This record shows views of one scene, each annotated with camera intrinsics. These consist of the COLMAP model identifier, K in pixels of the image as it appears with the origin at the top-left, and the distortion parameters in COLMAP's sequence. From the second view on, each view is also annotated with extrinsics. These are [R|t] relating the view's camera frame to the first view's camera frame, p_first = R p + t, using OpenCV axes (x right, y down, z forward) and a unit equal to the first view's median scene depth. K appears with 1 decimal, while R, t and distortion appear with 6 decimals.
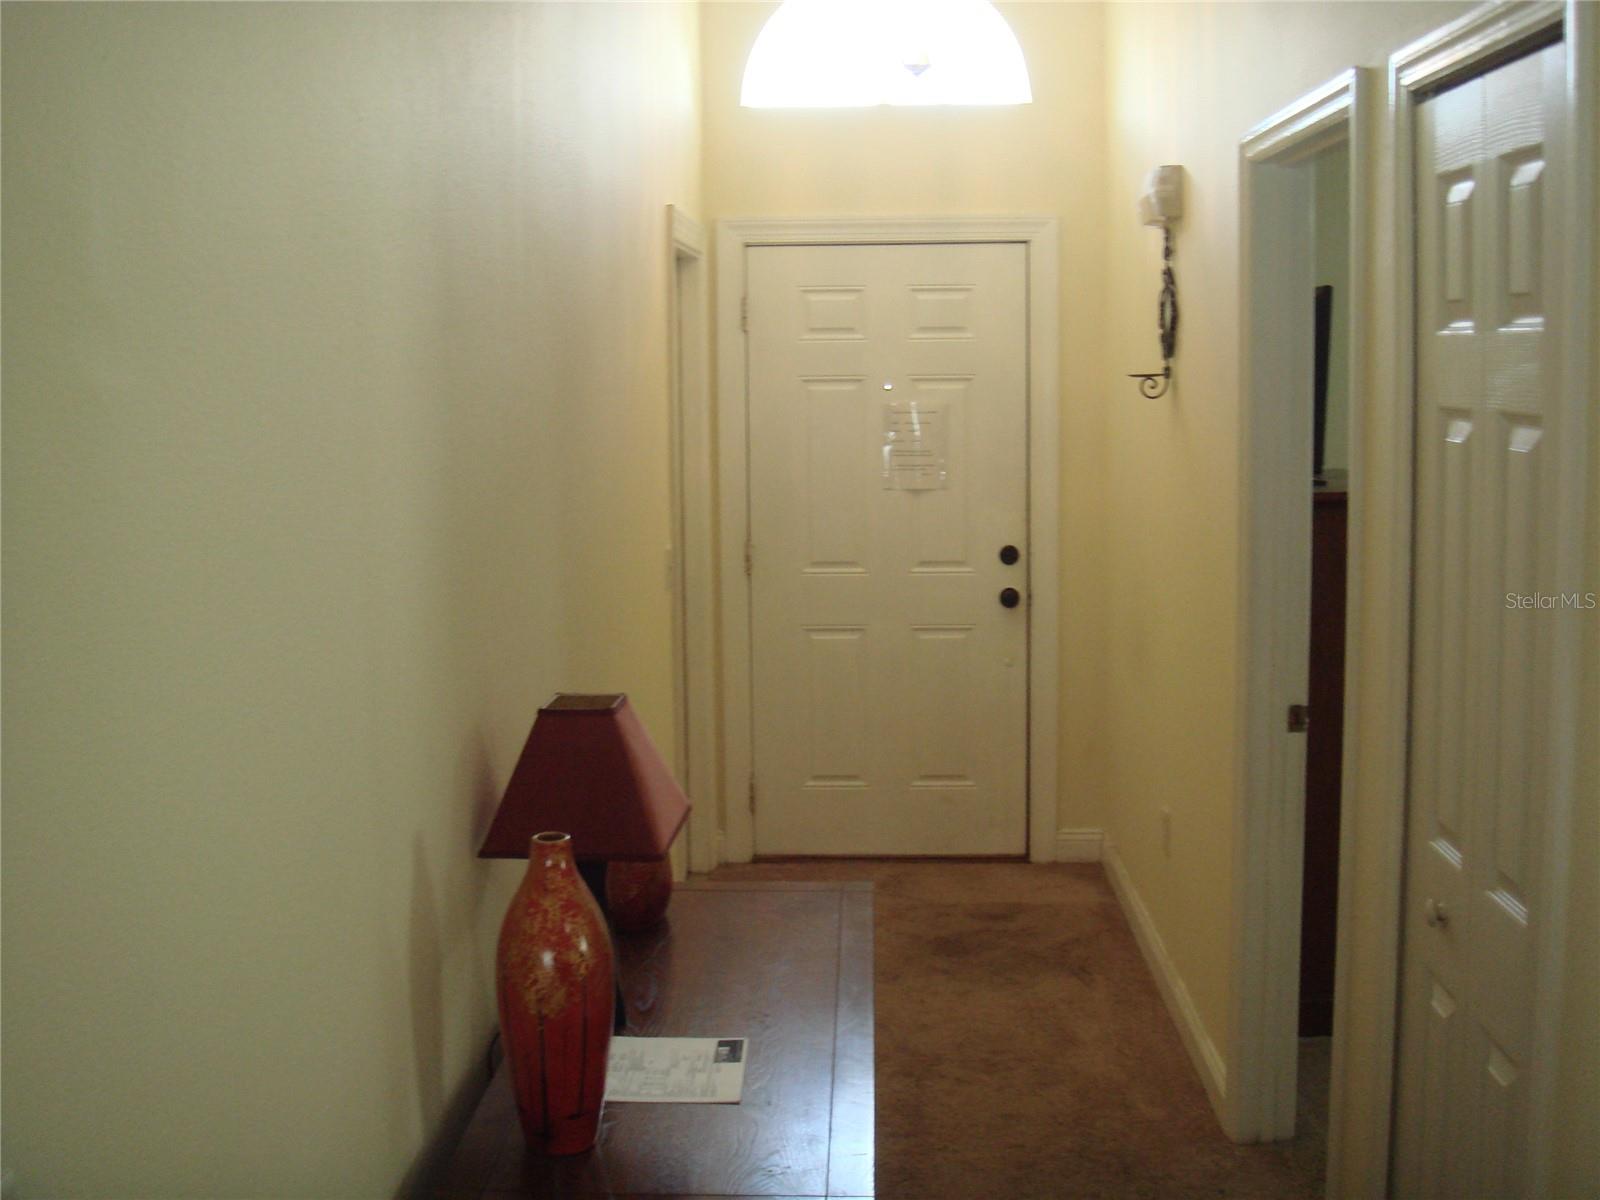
lens RADIAL K [[1812.6, 0, 795.3], [0, 1812.6, 588.7], [0, 0, 1]] dist [-0.157529, 0.079475]
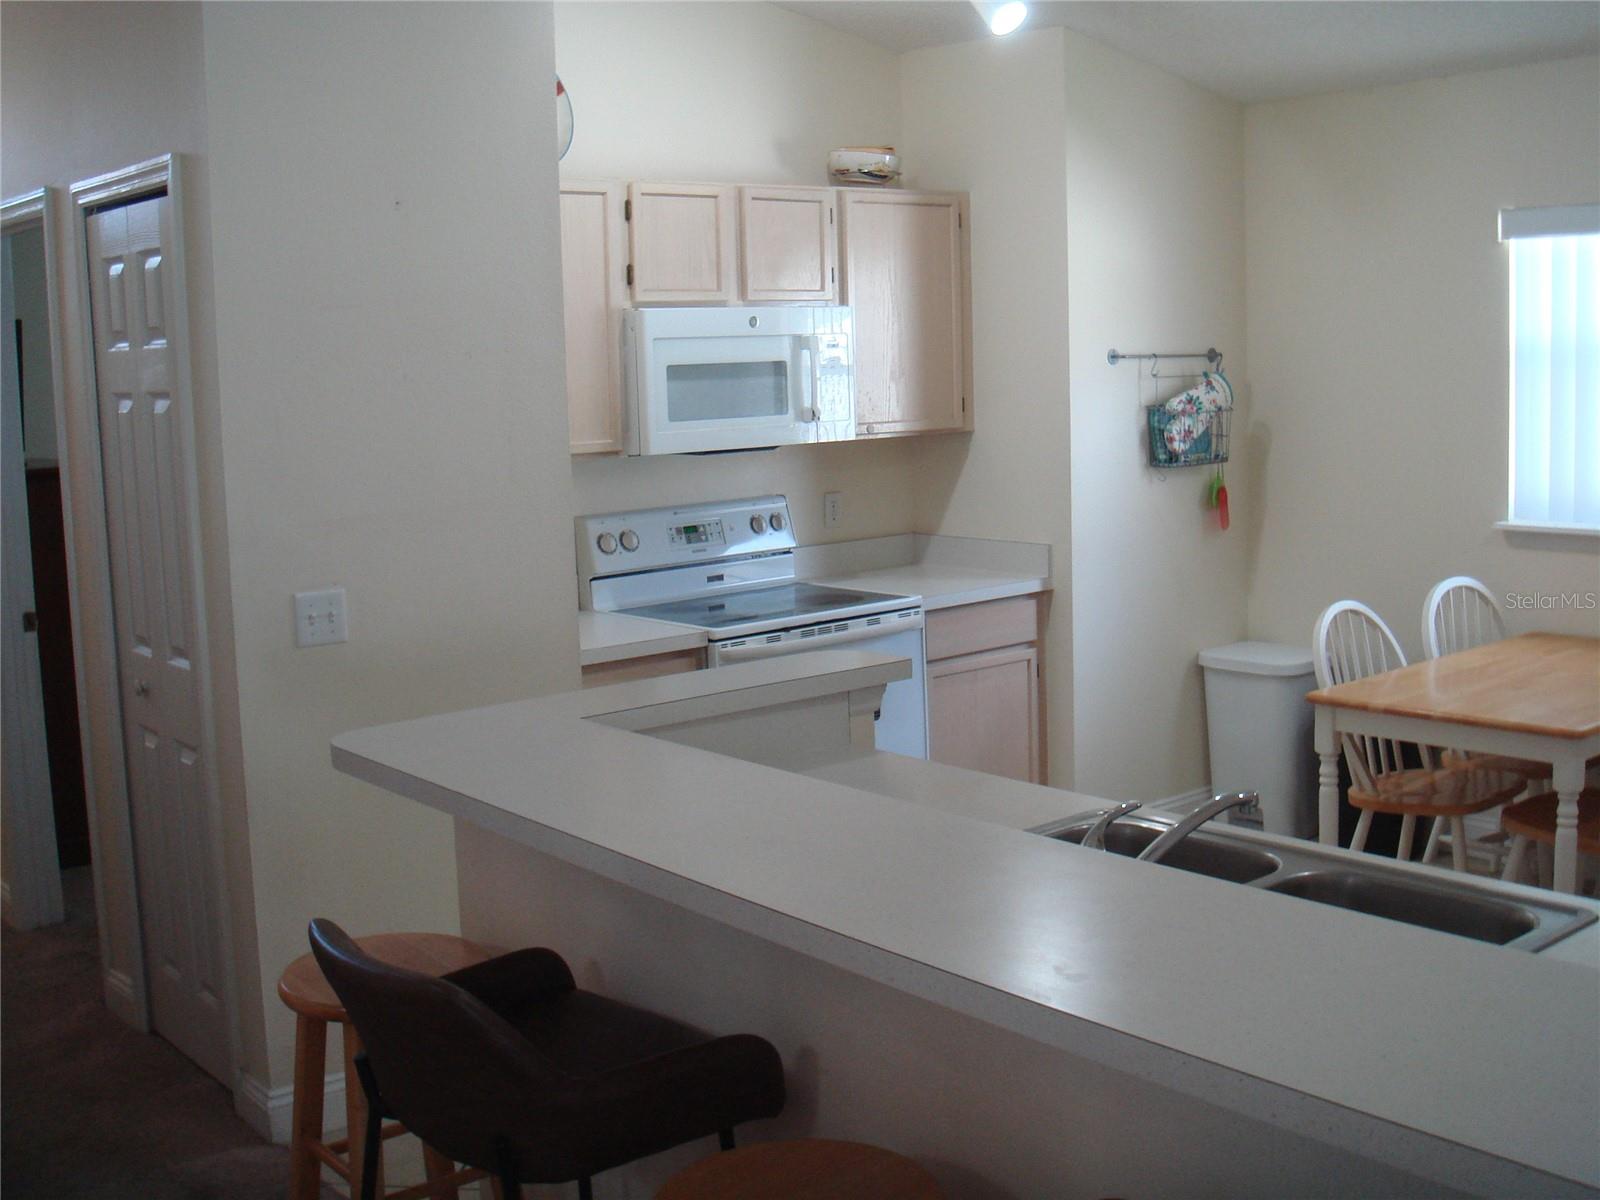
lens RADIAL K [[1812.6, 0, 795.3], [0, 1812.6, 588.7], [0, 0, 1]] dist [-0.157529, 0.079475]
pose [[0.749843, -0.090190, 0.655440, -0.292903], [0.095284, 0.995059, 0.027915, 0.105361], [-0.654719, 0.041521, 0.754731, -0.746180]]
